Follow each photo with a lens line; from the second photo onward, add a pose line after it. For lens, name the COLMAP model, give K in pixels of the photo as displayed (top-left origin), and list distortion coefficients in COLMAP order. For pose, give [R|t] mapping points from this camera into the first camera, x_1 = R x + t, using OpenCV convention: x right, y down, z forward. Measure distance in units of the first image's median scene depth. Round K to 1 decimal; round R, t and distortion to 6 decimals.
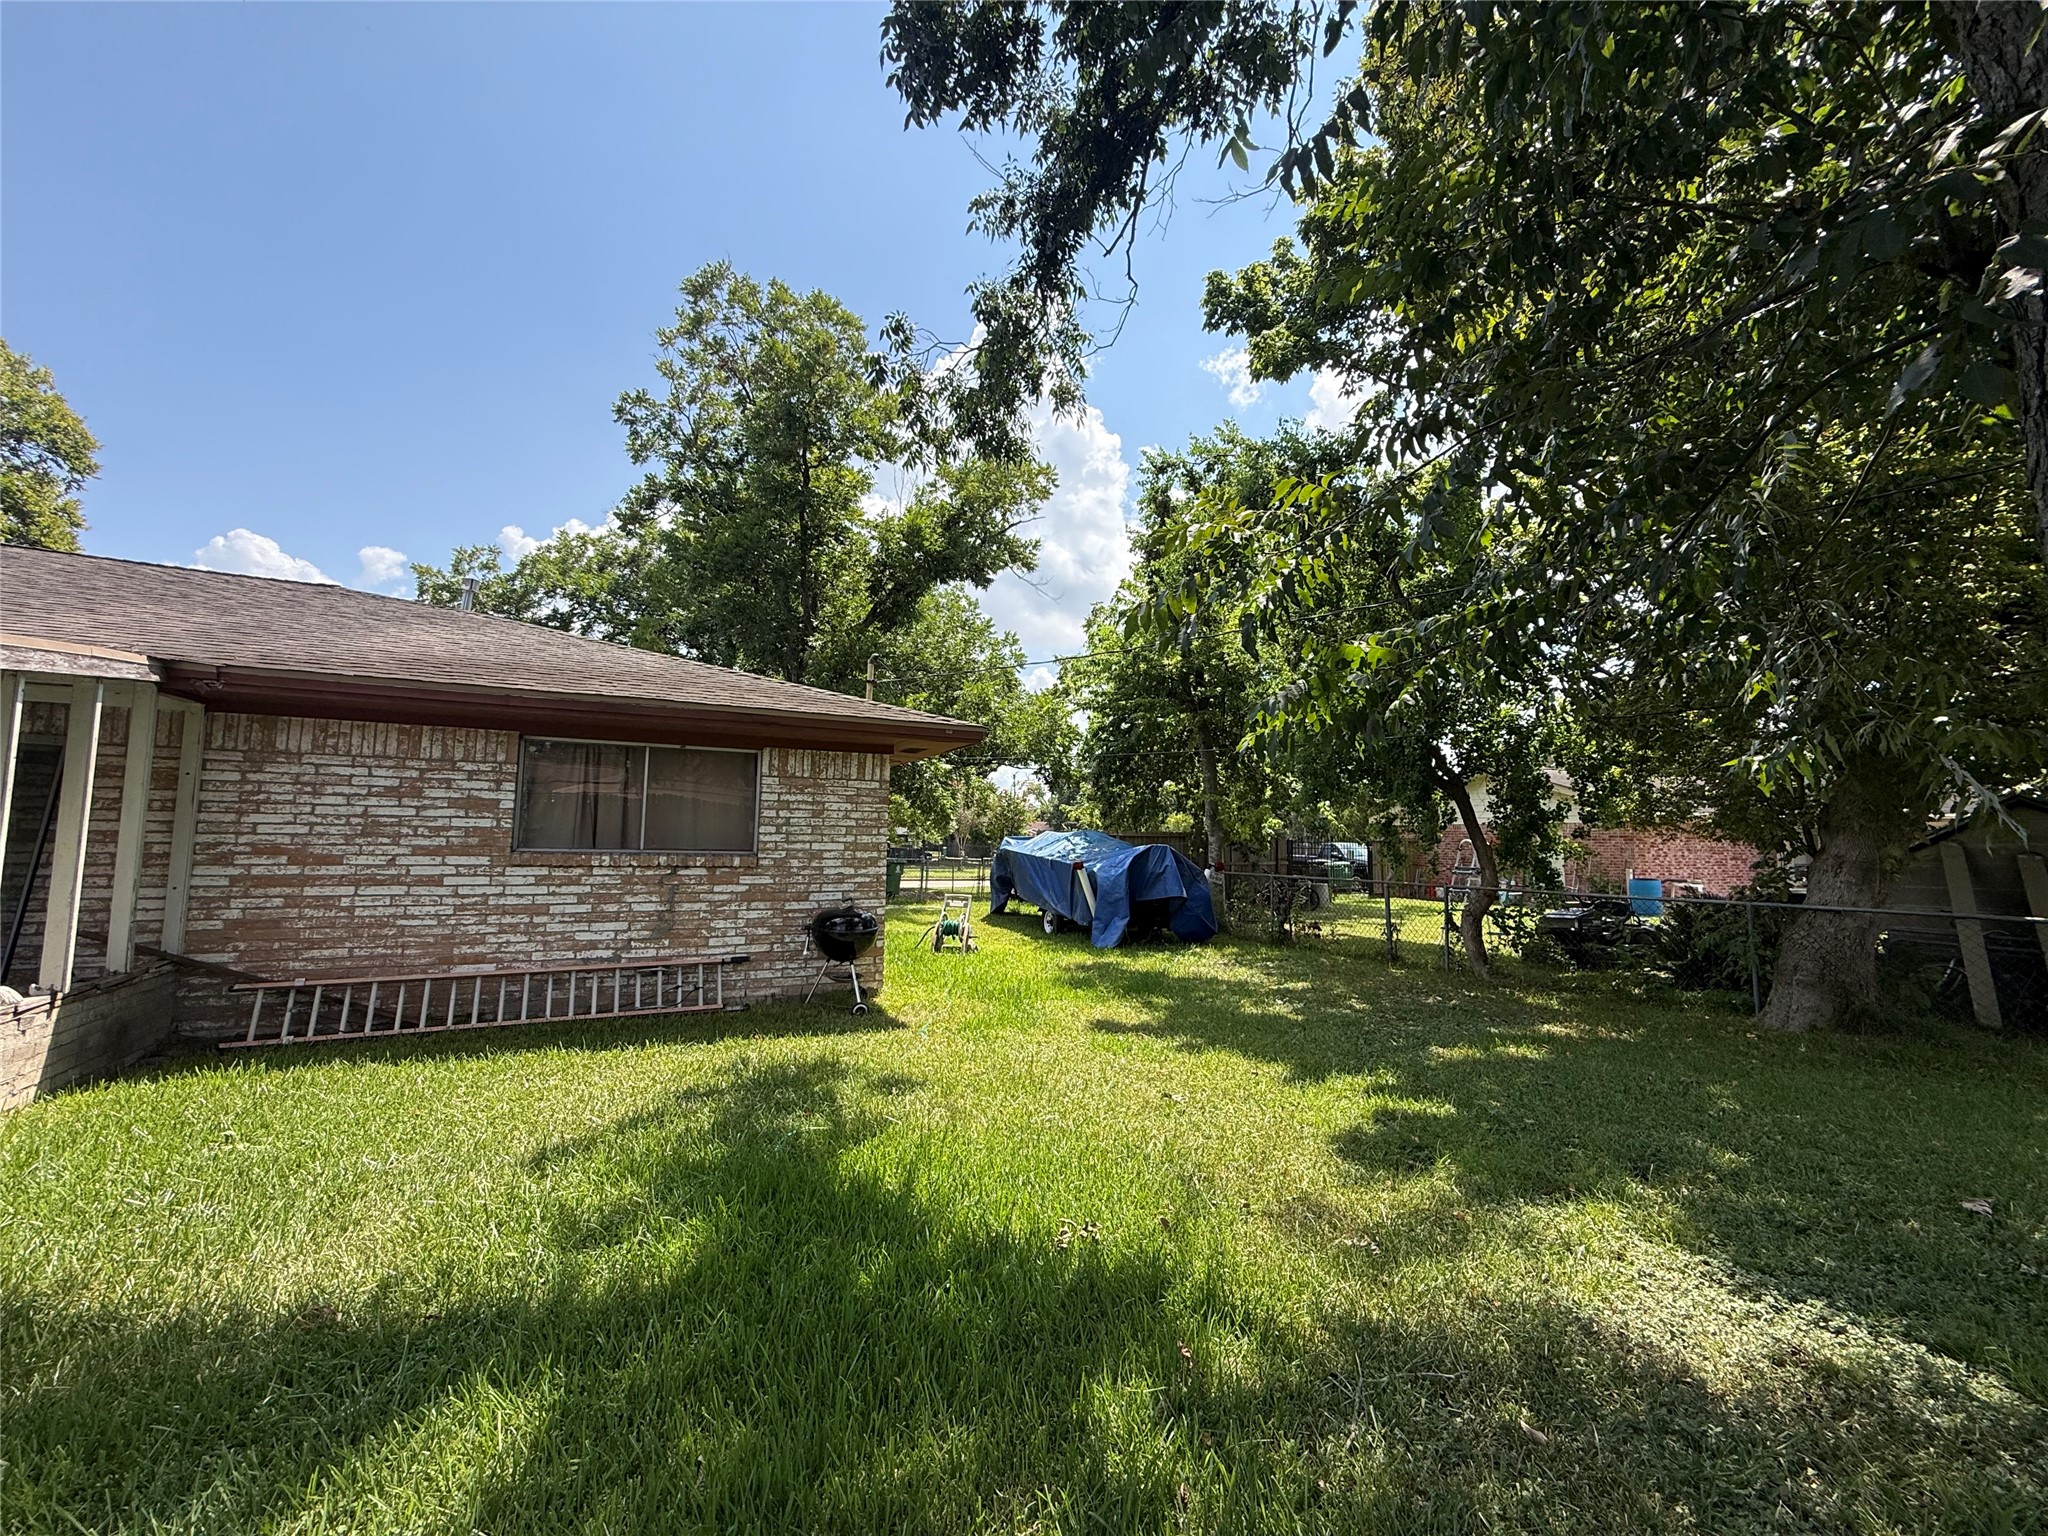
lens RADIAL K [[821.1, 0, 1021.2], [0, 821.1, 770.3], [0, 0, 1]] dist [-0.000646, -0.000061]
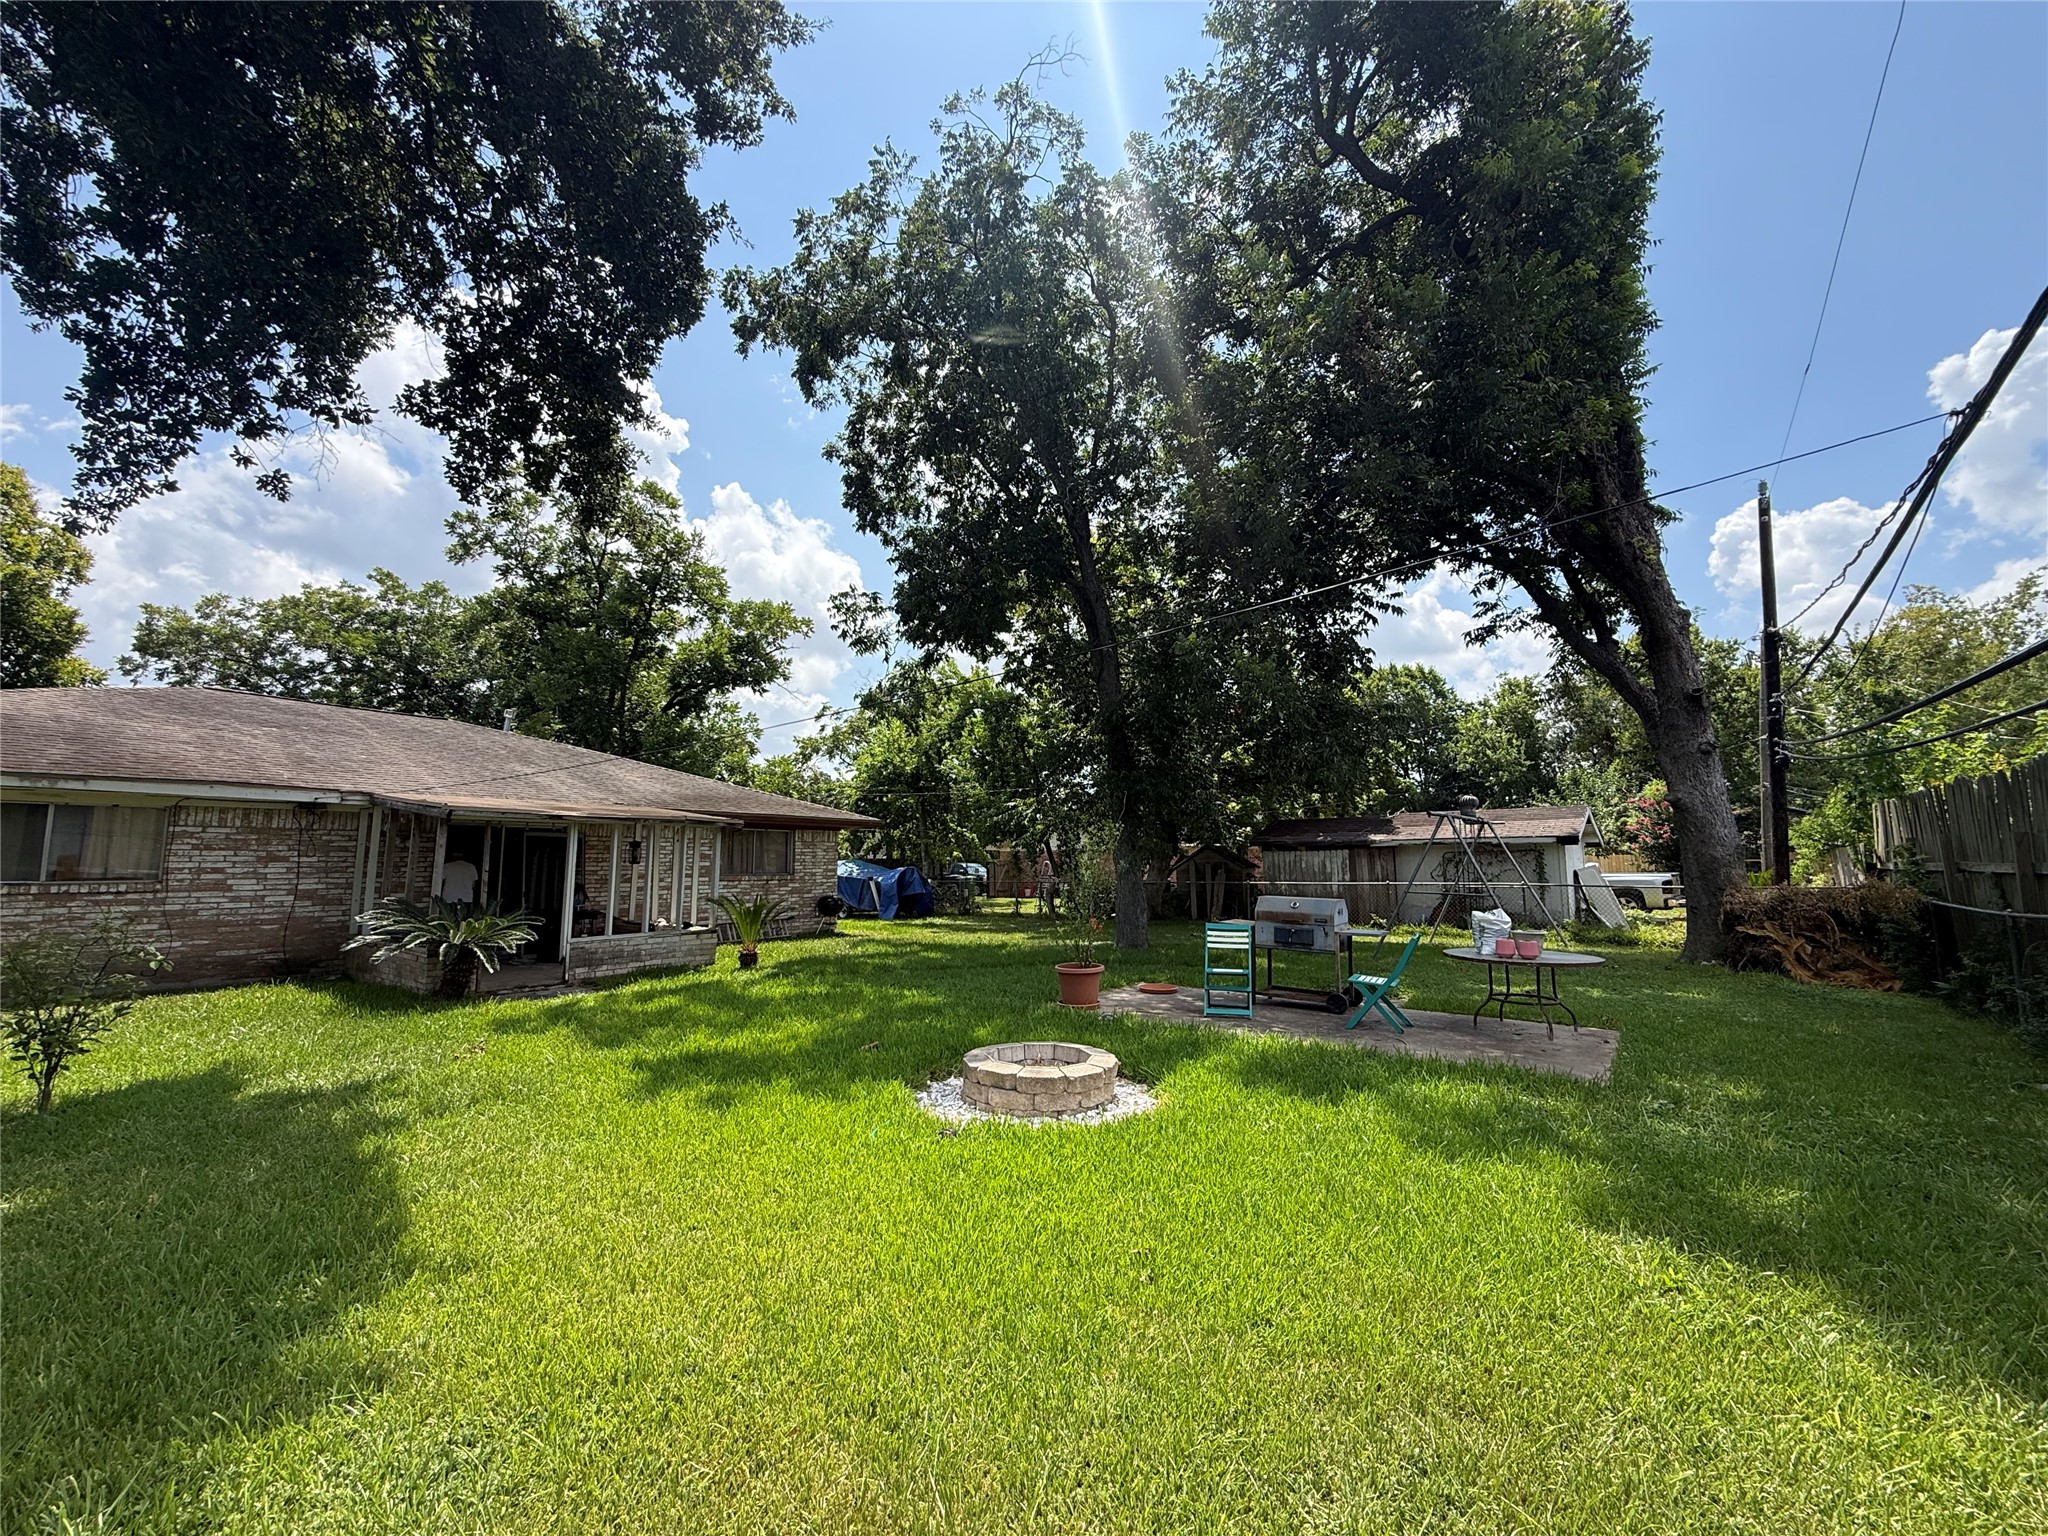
lens RADIAL K [[821.1, 0, 1021.2], [0, 821.1, 770.3], [0, 0, 1]] dist [-0.000646, -0.000061]
pose [[0.888325, 0.033165, 0.458017, -0.512522], [-0.021510, 0.999299, -0.030640, -0.087322], [-0.458712, 0.017366, 0.888415, -0.883957]]
